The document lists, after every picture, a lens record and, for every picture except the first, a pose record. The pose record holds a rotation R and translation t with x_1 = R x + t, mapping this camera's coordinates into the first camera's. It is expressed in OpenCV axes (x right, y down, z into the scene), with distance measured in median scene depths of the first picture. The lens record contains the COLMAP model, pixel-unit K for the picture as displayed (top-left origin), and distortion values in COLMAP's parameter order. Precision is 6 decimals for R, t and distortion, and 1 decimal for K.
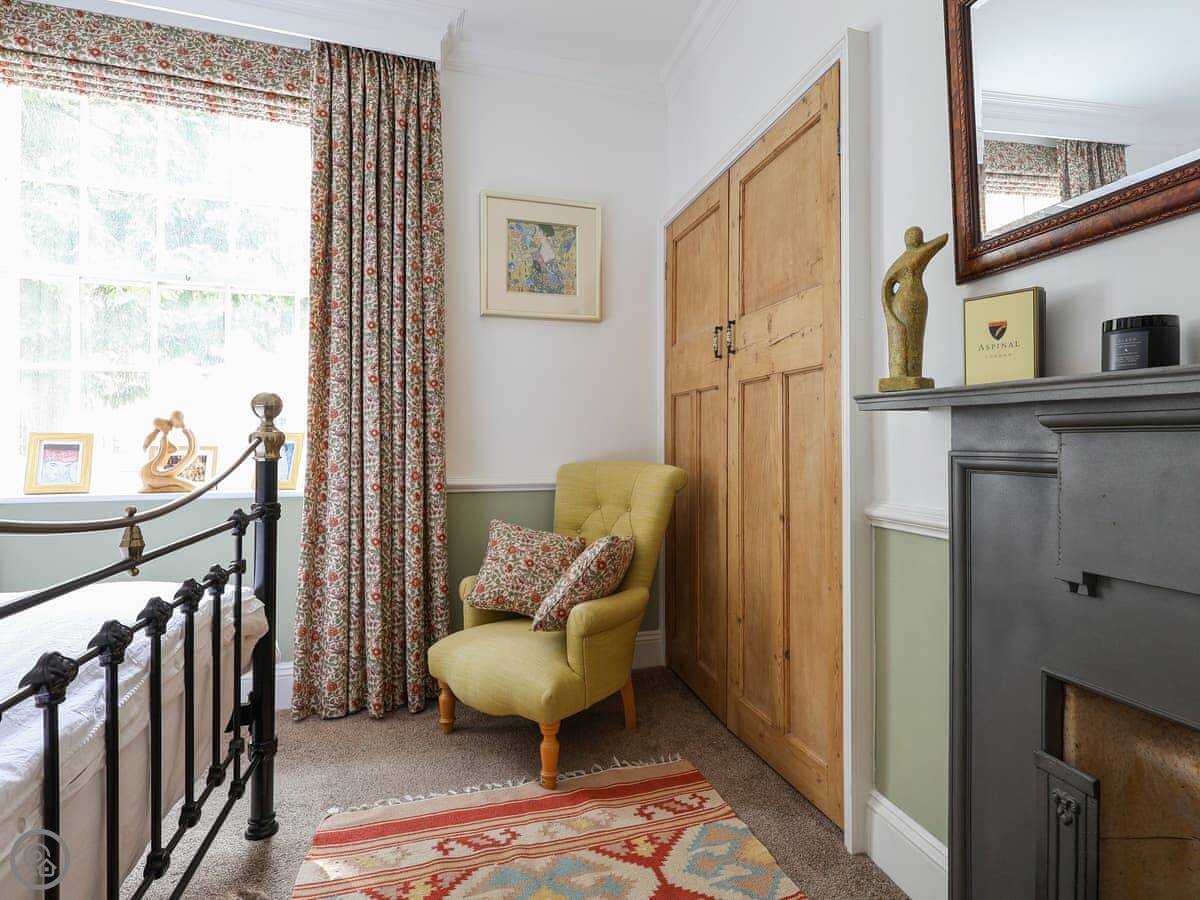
lens RADIAL K [[652.7, 0, 682.0], [0, 652.7, 440.6], [0, 0, 1]] dist [-0.002395, 0.000259]
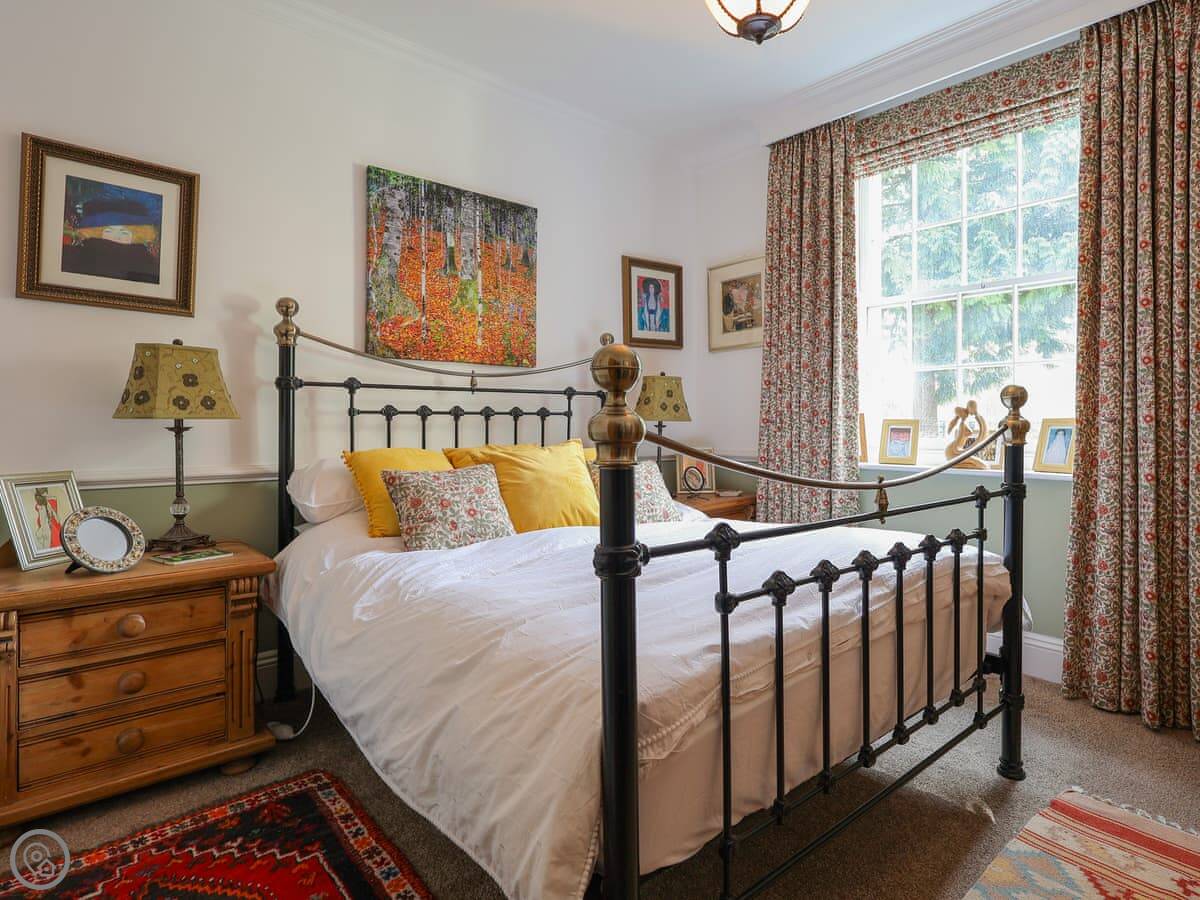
lens RADIAL K [[669.4, 0, 643.7], [0, 669.4, 432.6], [0, 0, 1]] dist [-0.000501, 0.000112]
pose [[0.379679, 0.015408, -0.924990, 0.134904], [0.000057, 0.999861, 0.016678, -0.007764], [0.925118, -0.006385, 0.379626, -0.020374]]
